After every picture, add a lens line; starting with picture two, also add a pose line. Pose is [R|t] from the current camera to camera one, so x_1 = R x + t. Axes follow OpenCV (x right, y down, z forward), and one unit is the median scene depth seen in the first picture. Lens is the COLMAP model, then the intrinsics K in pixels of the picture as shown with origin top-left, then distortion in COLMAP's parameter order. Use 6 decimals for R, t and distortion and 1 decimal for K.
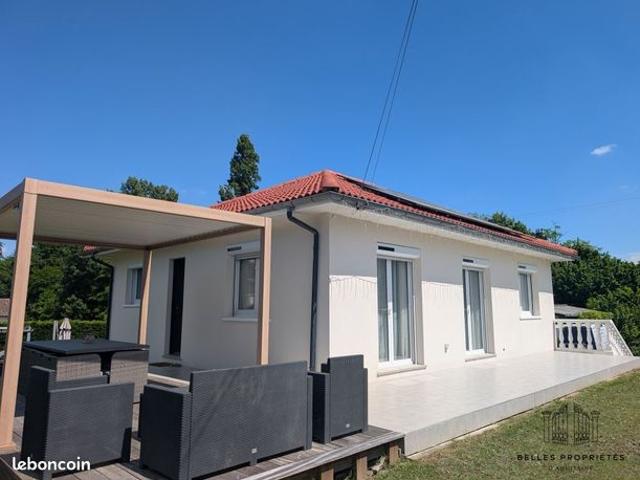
lens RADIAL K [[455.0, 0, 320.0], [0, 455.0, 240.0], [0, 0, 1]] dist [0.047631, -0.000686]
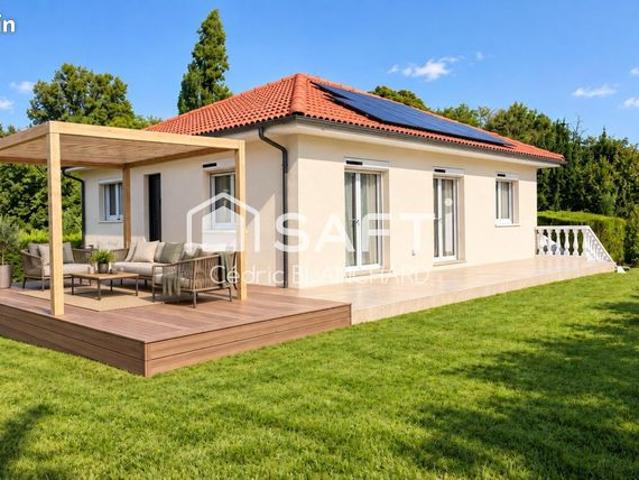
lens RADIAL K [[550.6, 0, 319.5], [0, 550.6, 240.0], [0, 0, 1]] dist [0.002519, 0.000309]
pose [[0.999507, -0.021729, 0.022668, 0.027725], [0.017255, 0.983207, 0.181676, -0.033638], [-0.026235, -0.181196, 0.983097, -0.250533]]
